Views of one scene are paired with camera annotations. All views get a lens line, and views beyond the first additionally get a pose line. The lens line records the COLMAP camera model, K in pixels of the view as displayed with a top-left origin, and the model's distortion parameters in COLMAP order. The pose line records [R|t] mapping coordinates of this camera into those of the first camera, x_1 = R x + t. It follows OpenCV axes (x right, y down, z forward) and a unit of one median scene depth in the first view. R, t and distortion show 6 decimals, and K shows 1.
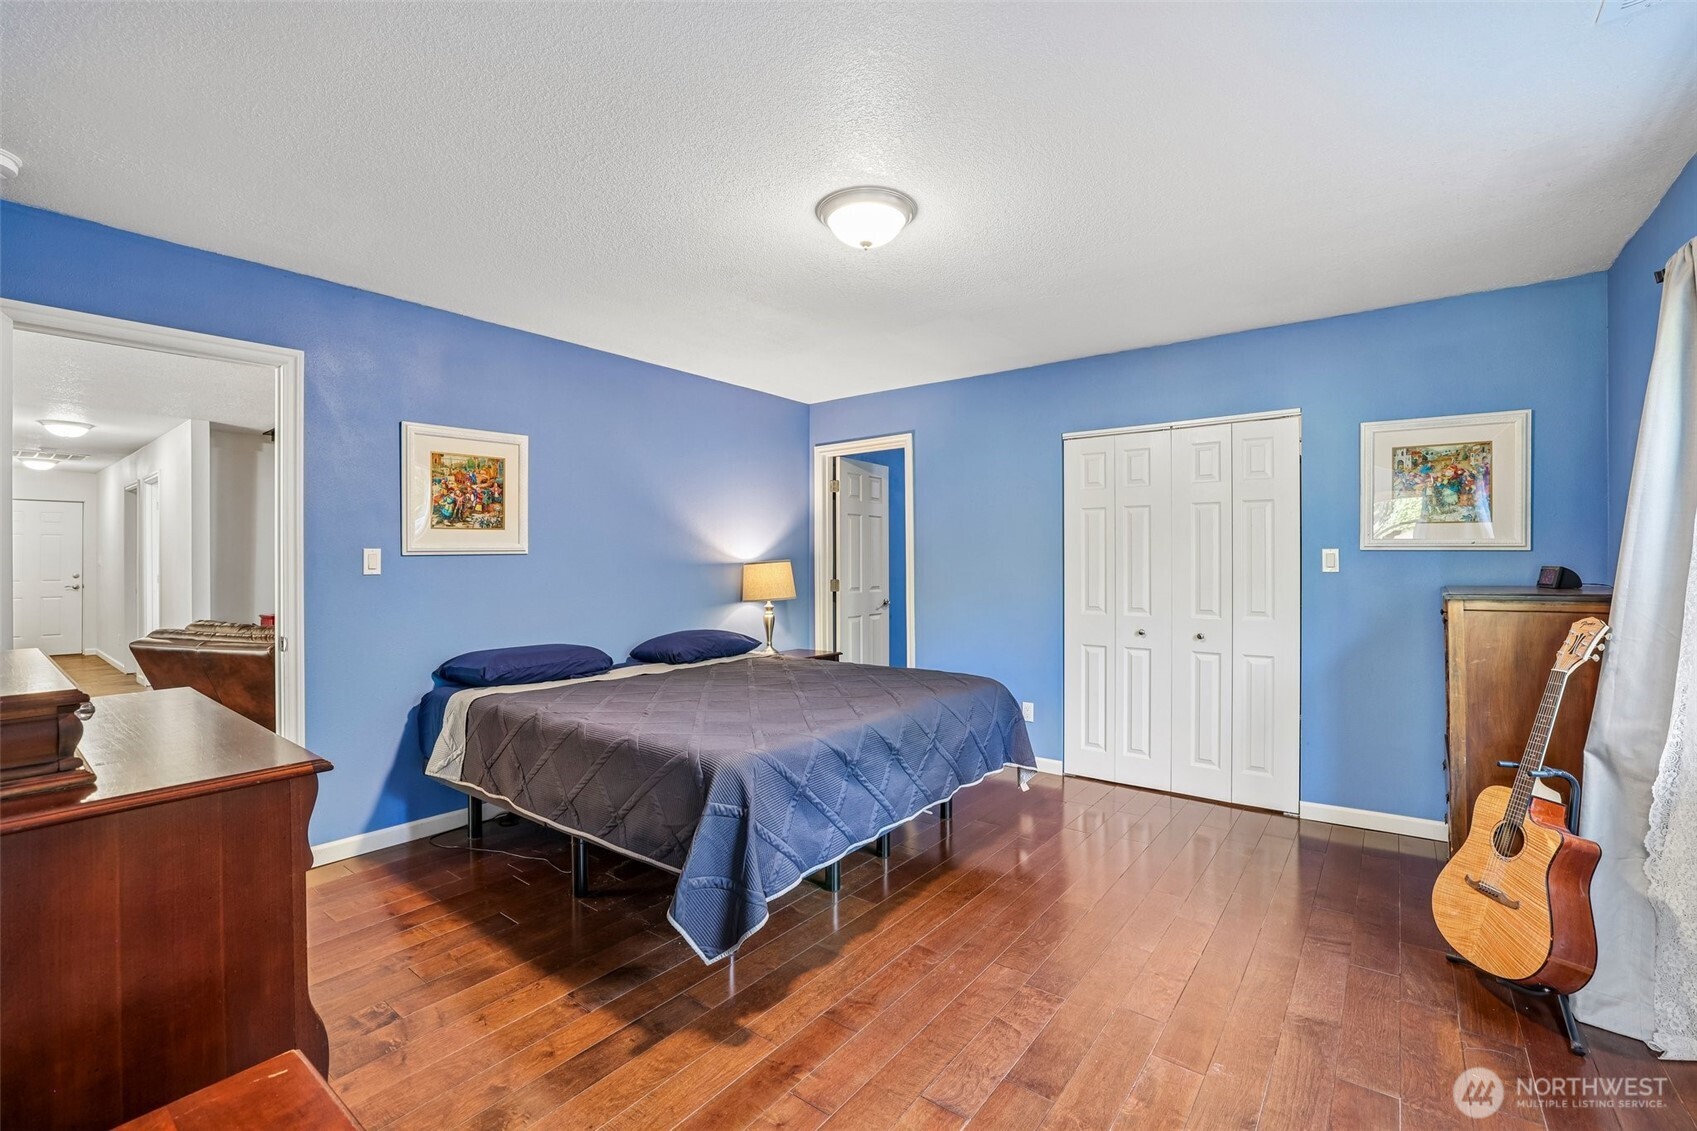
lens RADIAL K [[748.5, 0, 840.0], [0, 748.5, 559.9], [0, 0, 1]] dist [-0.045163, 0.016240]
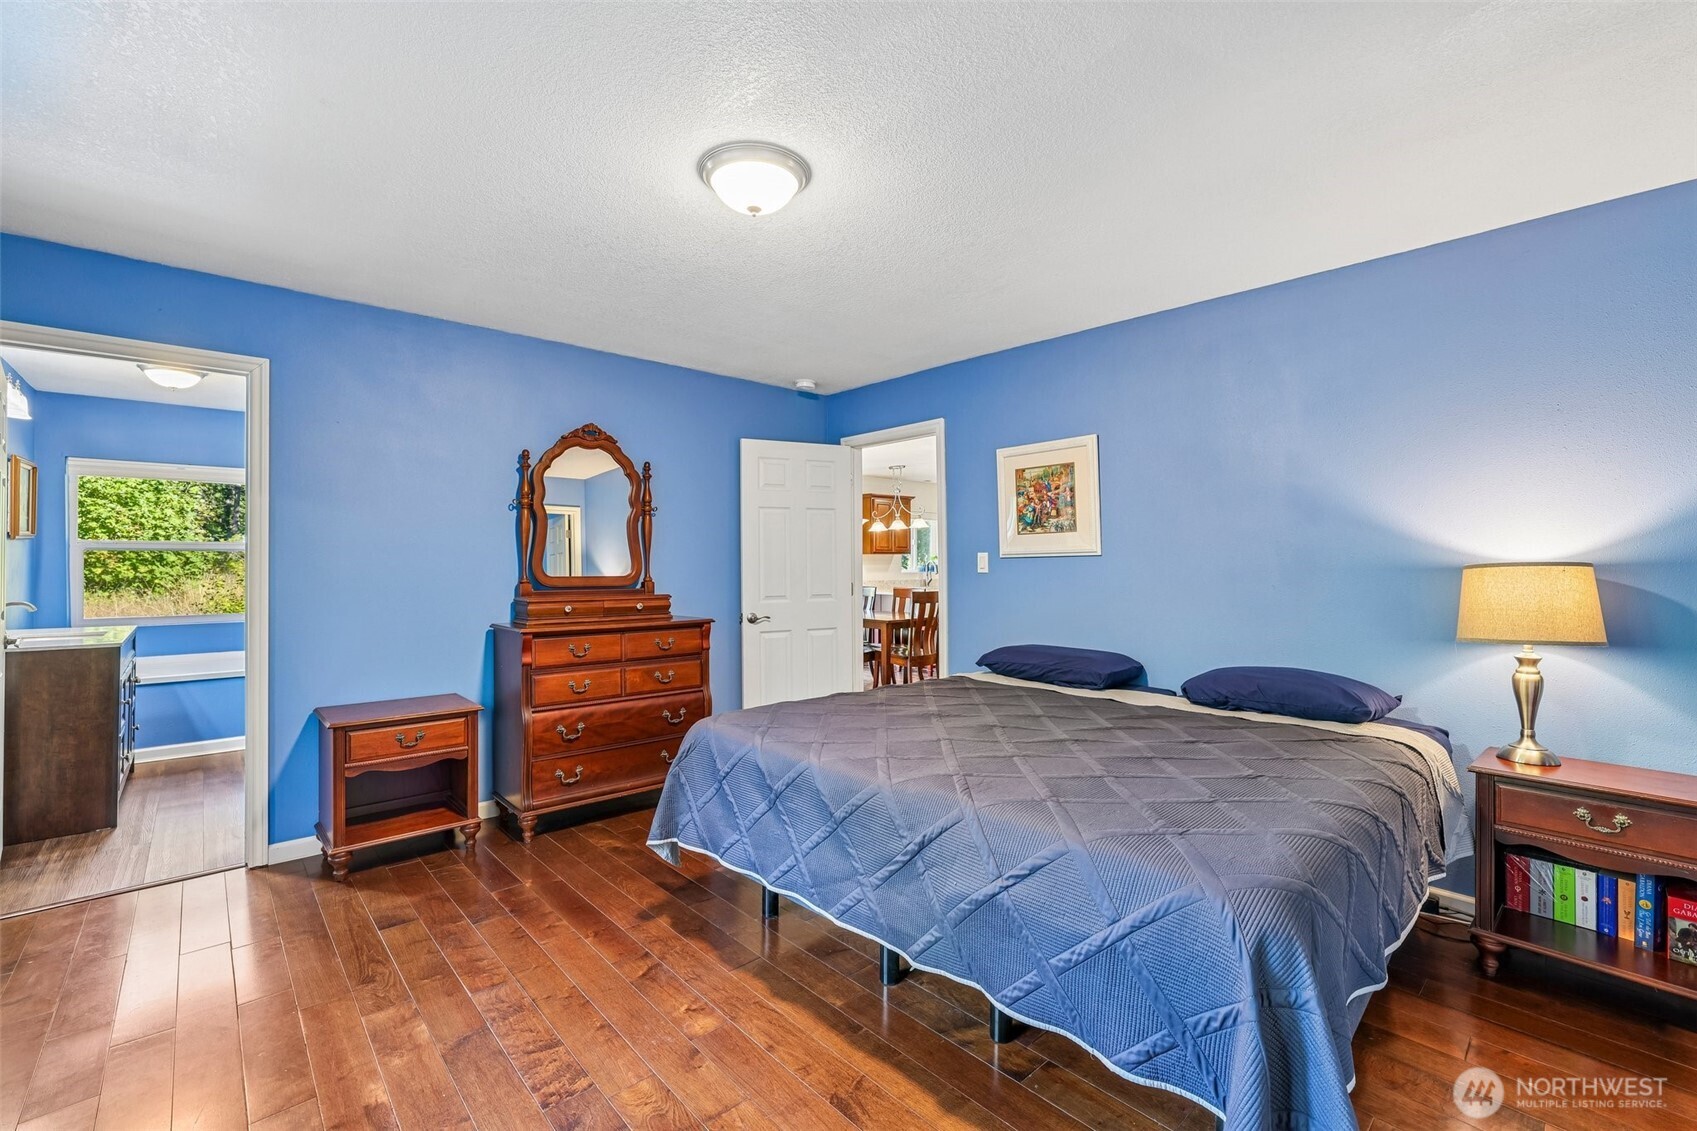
lens RADIAL K [[741.4, 0, 836.4], [0, 741.4, 555.6], [0, 0, 1]] dist [-0.044525, 0.018587]
pose [[-0.195608, -0.007150, -0.980656, 0.642720], [0.002755, 0.999965, -0.007840, -0.000625], [0.980678, -0.004236, -0.195581, 0.924219]]
